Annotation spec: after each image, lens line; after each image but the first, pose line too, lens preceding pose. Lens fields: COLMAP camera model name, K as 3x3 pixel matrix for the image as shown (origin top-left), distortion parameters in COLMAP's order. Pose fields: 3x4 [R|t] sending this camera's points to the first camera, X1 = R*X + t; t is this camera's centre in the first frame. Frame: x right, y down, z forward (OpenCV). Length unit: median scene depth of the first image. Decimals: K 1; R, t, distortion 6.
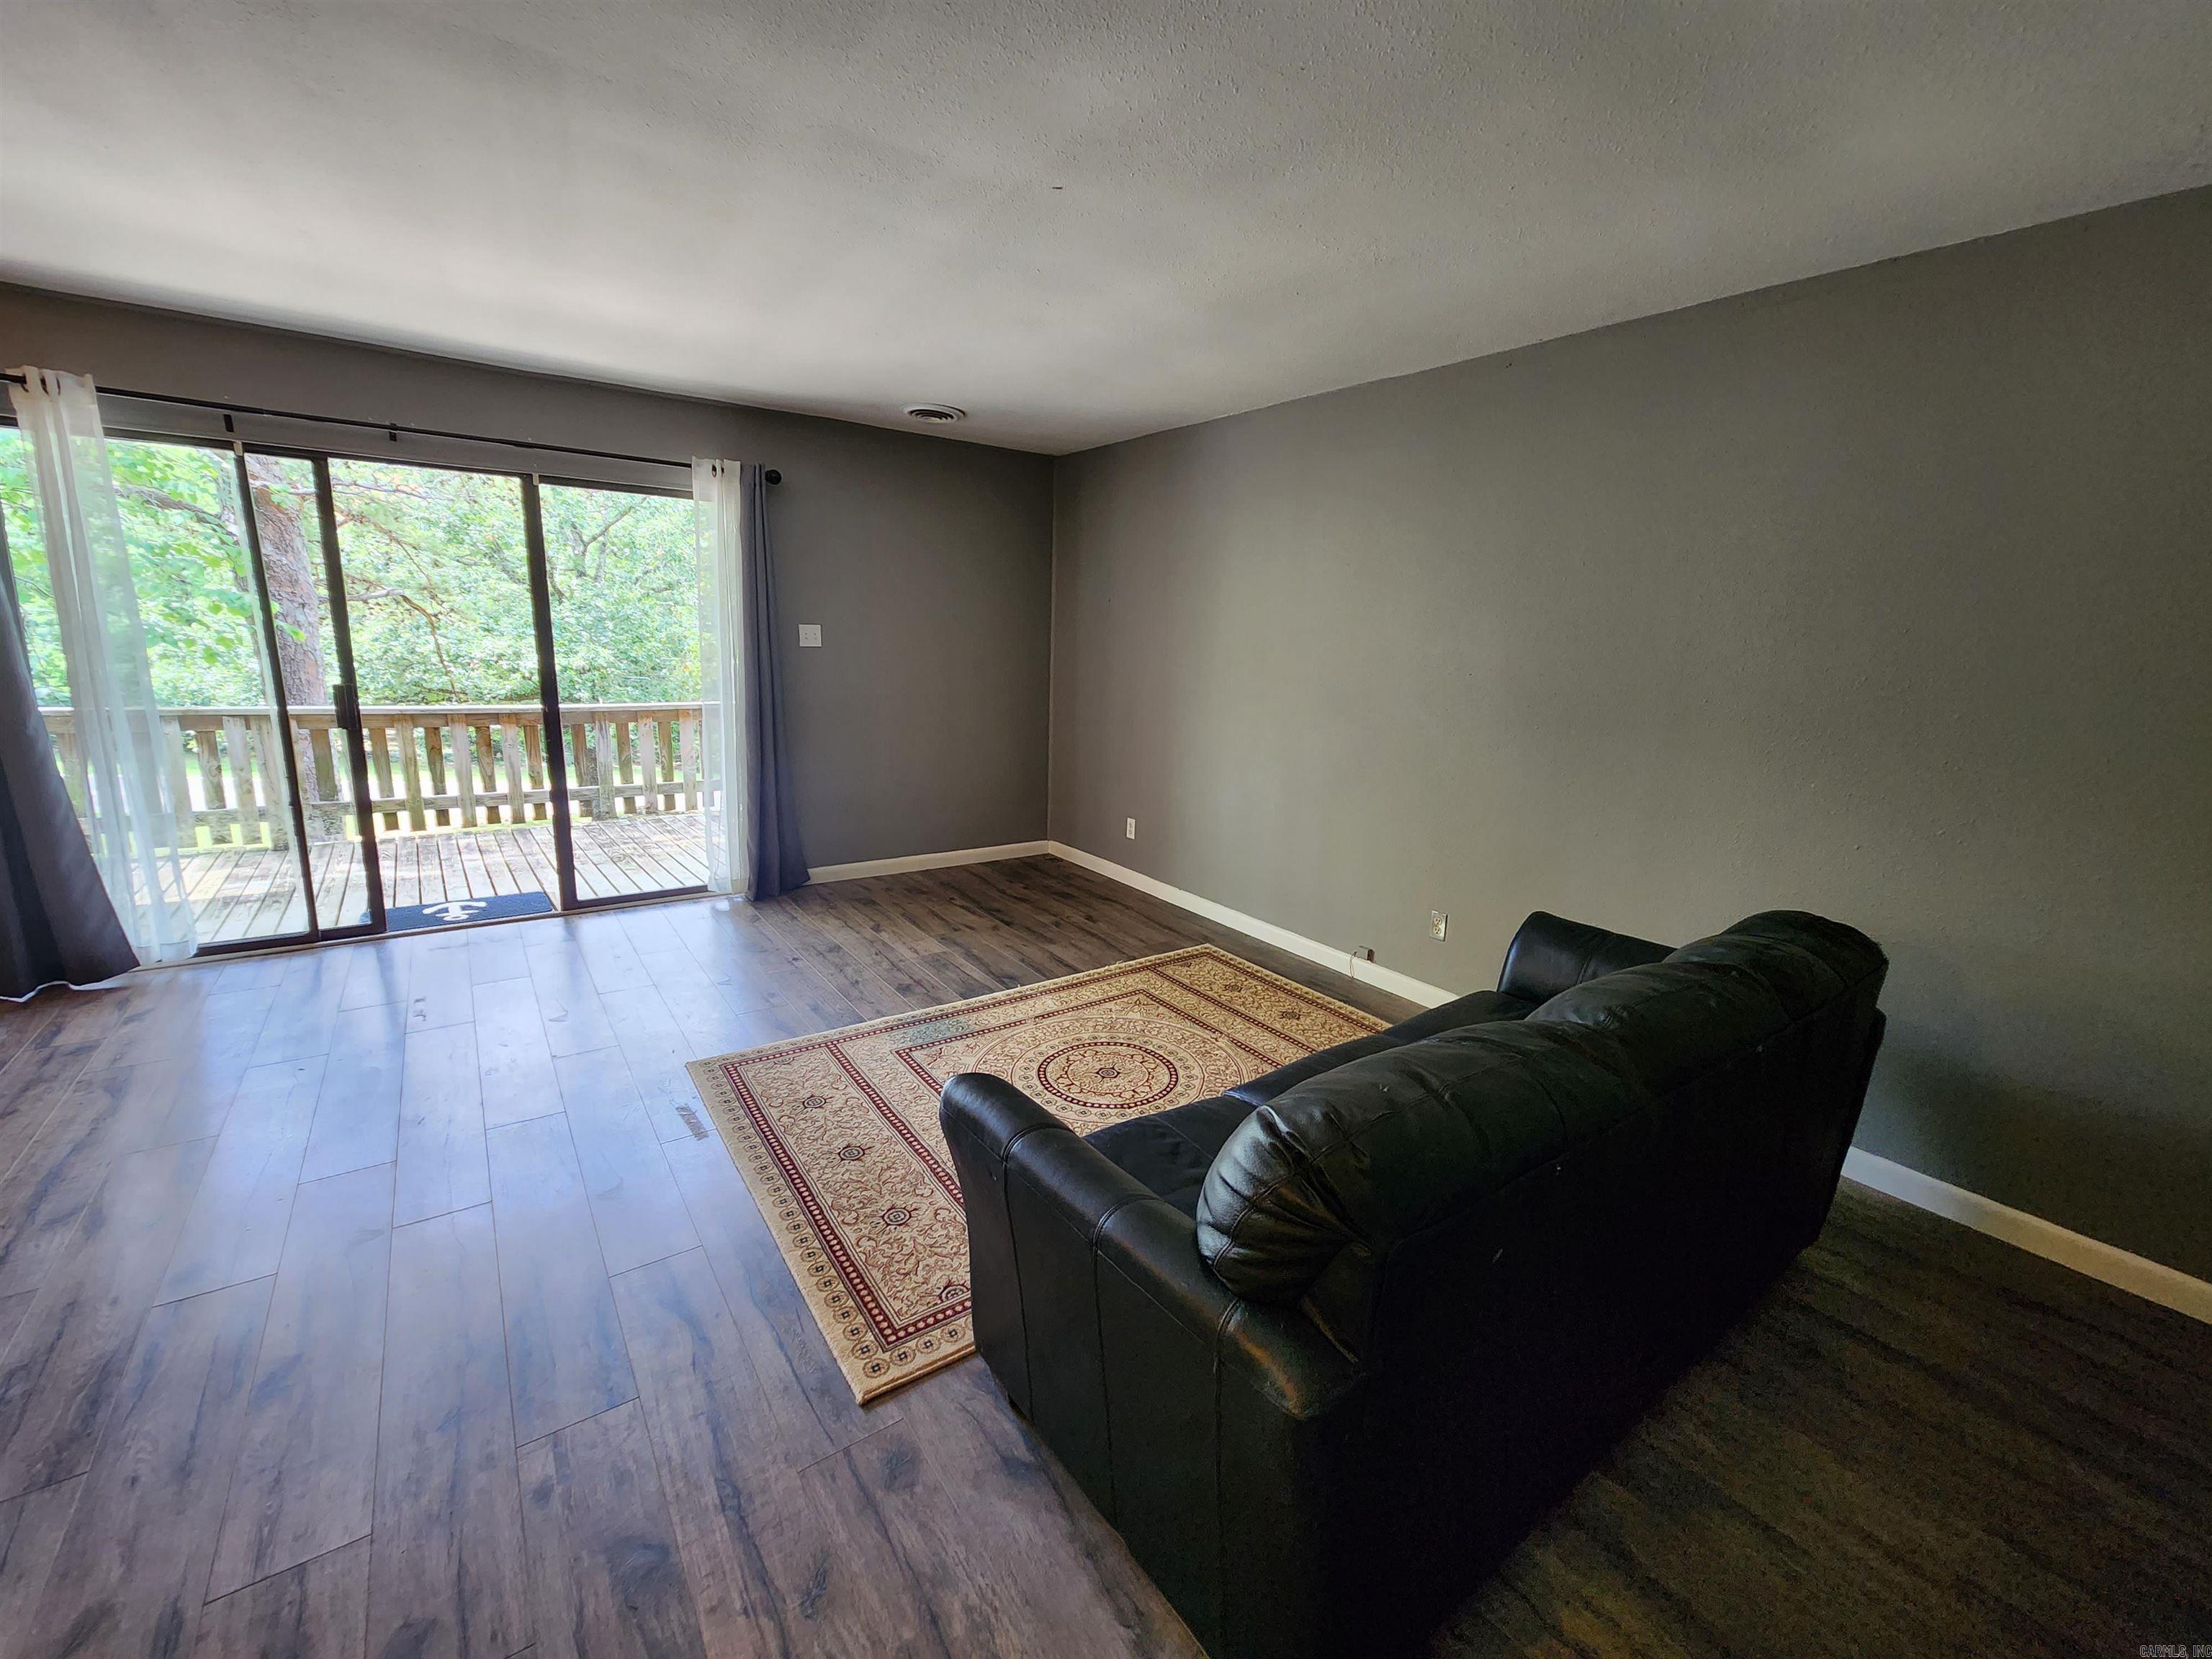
lens RADIAL K [[901.8, 0, 1106.0], [0, 901.8, 829.5], [0, 0, 1]] dist [0.010632, -0.004904]
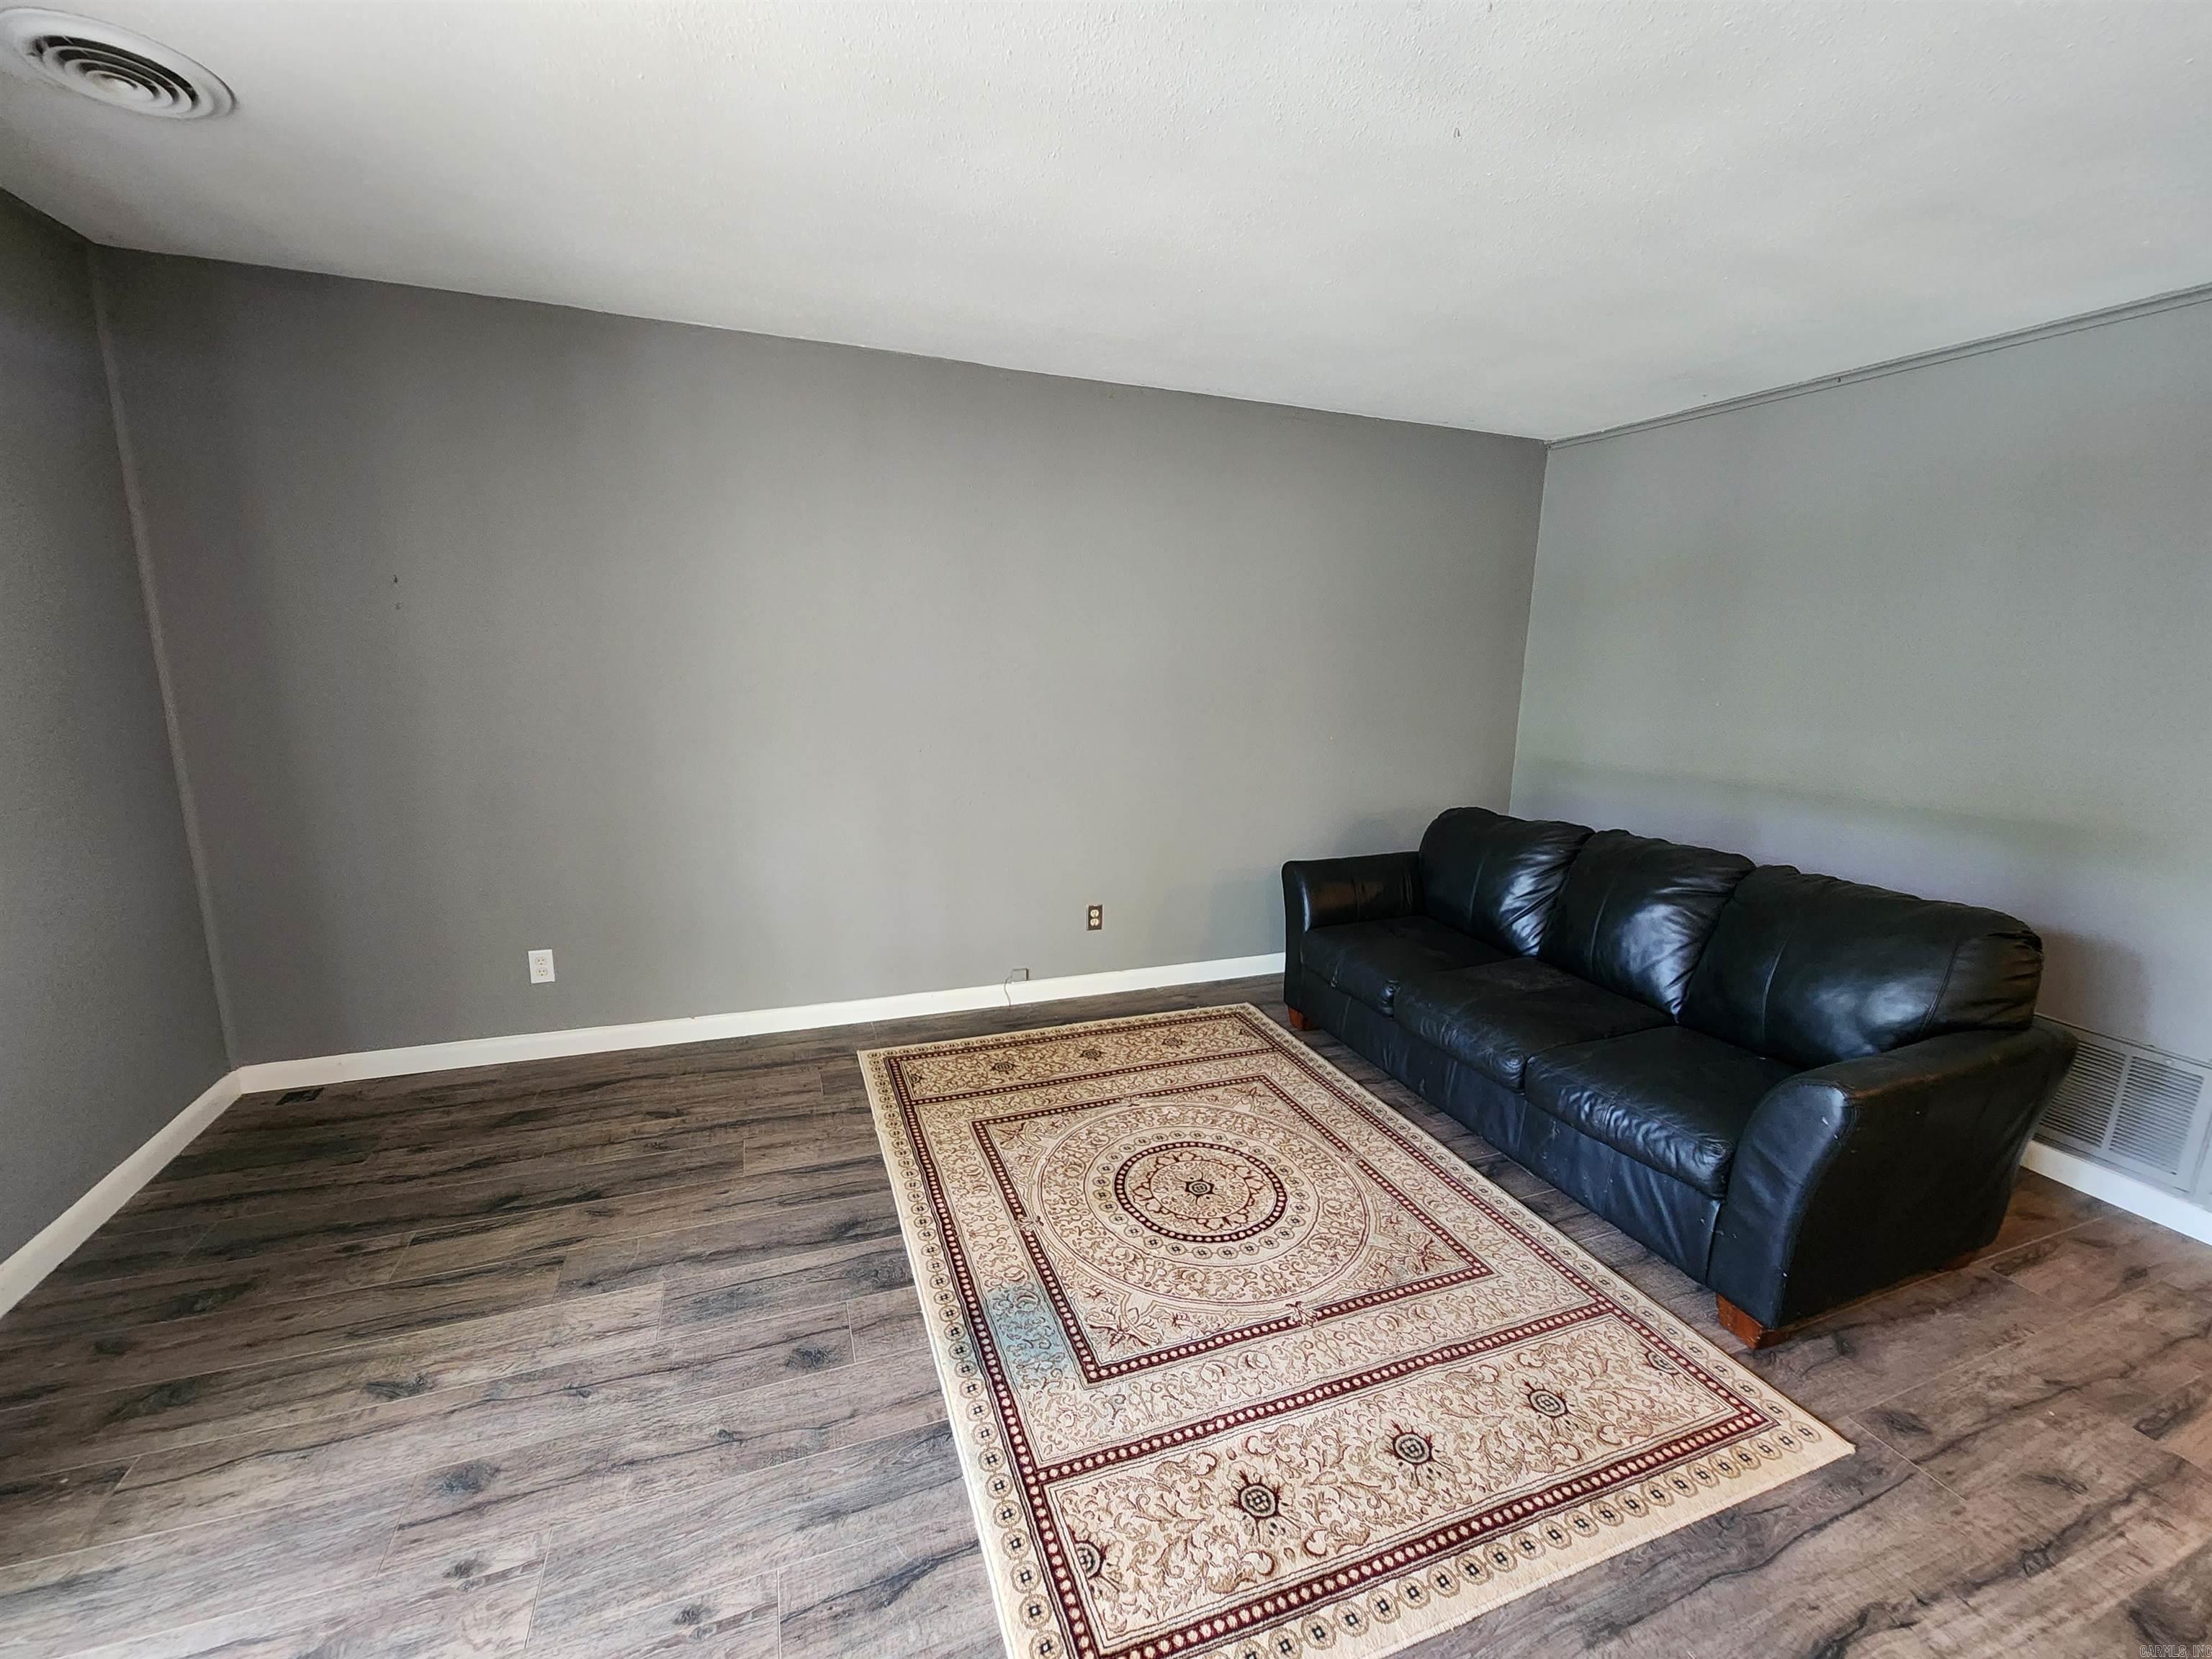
lens RADIAL K [[901.8, 0, 1106.0], [0, 901.8, 829.5], [0, 0, 1]] dist [0.010632, -0.004904]
pose [[0.255882, -0.215825, 0.942308, -0.564976], [0.190186, 0.966948, 0.169824, -0.159639], [-0.947815, 0.135759, 0.288471, 0.616021]]
